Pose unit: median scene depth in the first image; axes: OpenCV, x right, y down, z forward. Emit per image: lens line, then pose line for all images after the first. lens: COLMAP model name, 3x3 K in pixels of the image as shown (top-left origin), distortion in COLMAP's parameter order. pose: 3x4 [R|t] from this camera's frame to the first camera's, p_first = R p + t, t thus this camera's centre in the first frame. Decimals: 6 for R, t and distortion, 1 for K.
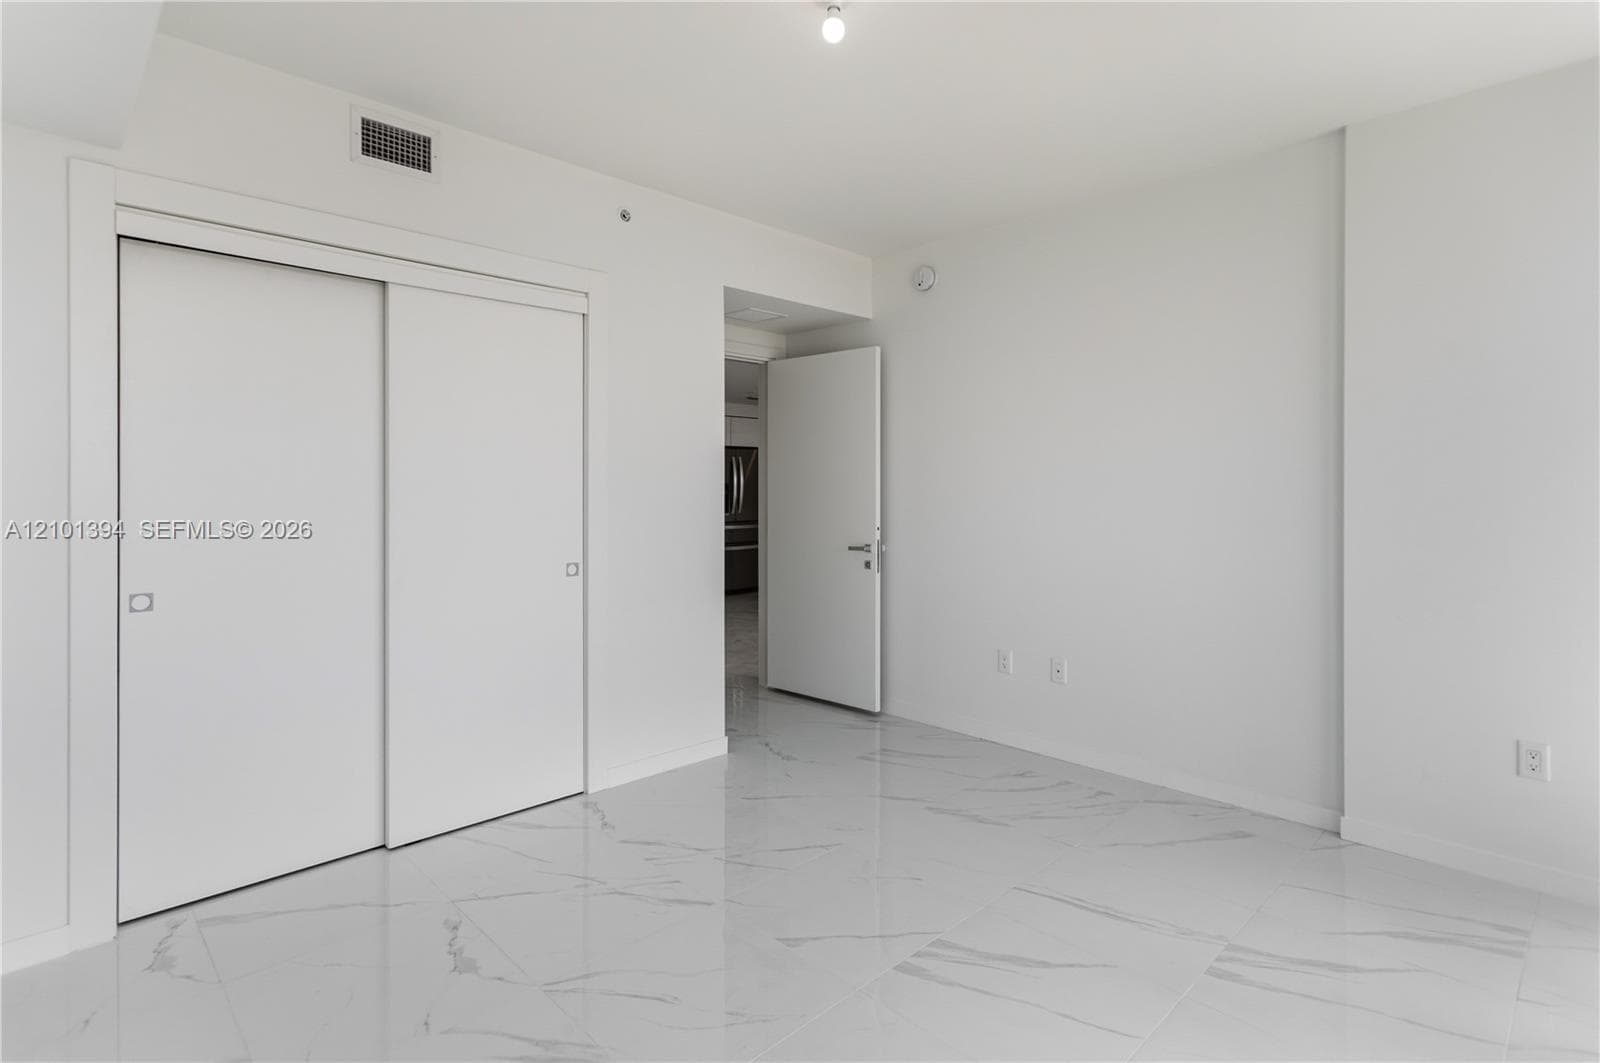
lens RADIAL K [[758.9, 0, 799.3], [0, 758.9, 501.2], [0, 0, 1]] dist [0.002478, 0.000178]
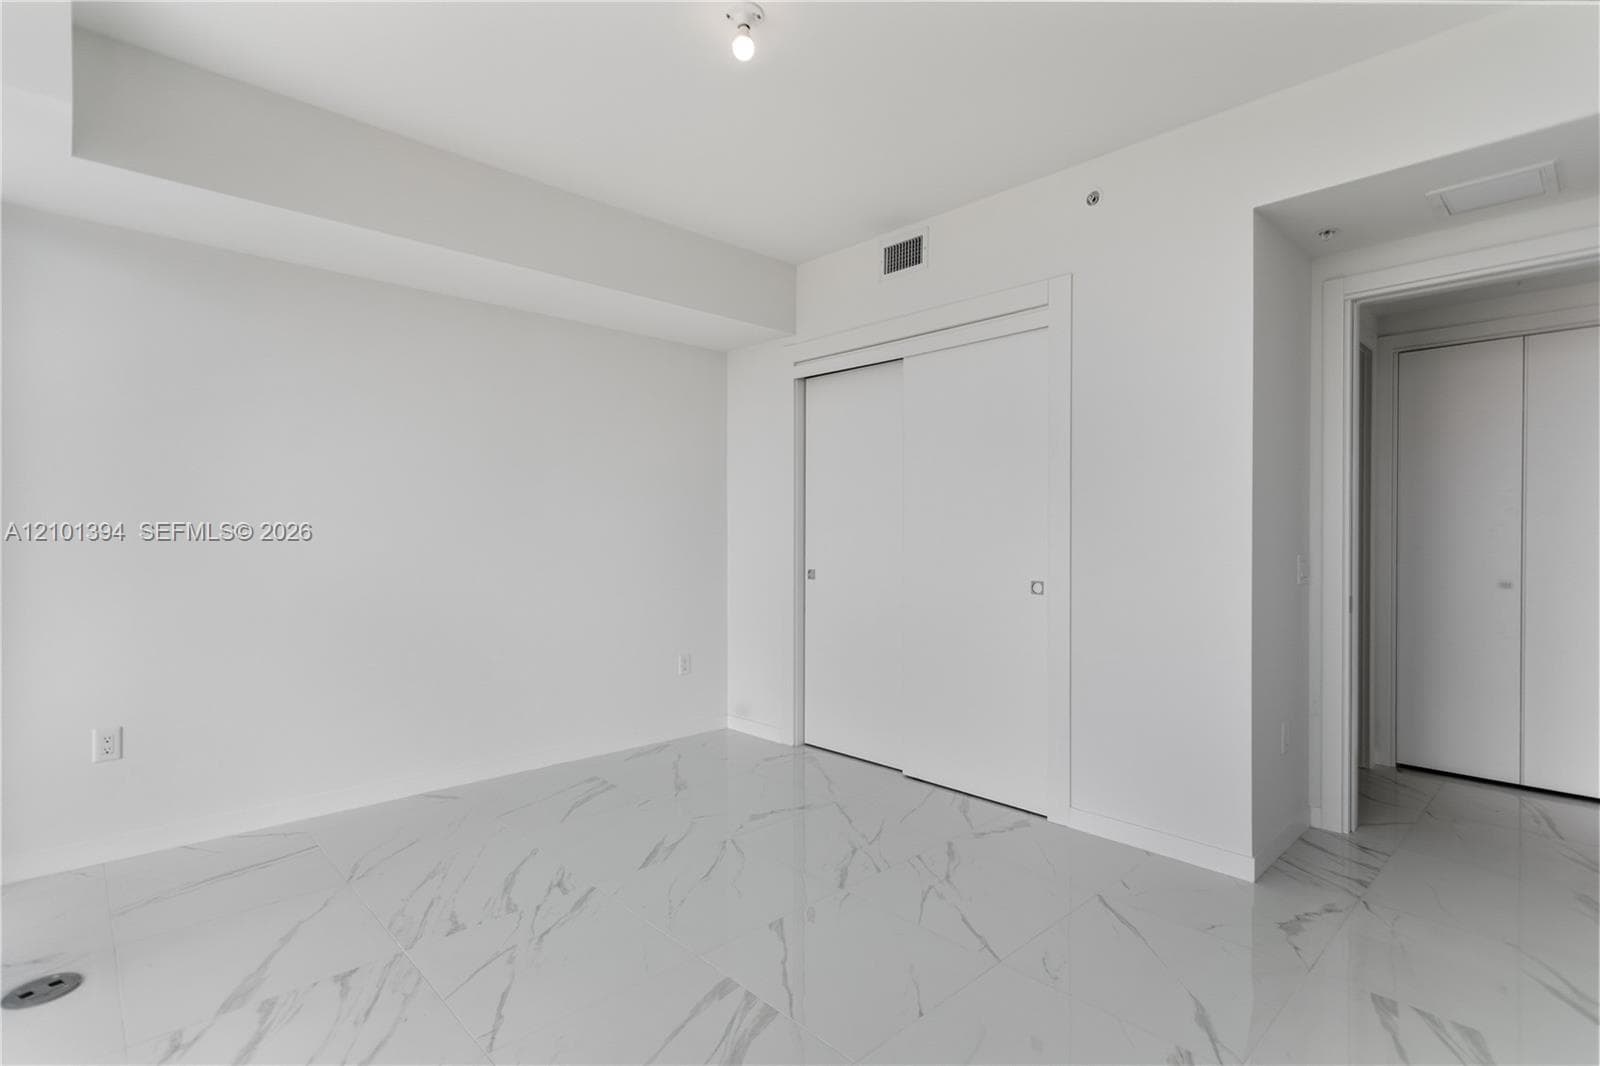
lens RADIAL K [[780.5, 0, 793.6], [0, 780.5, 530.8], [0, 0, 1]] dist [0.001903, 0.000305]
pose [[-0.009042, 0.022585, -0.999704, 0.866191], [0.006279, 0.999726, 0.022528, -0.012447], [0.999939, -0.006074, -0.009181, 0.815002]]
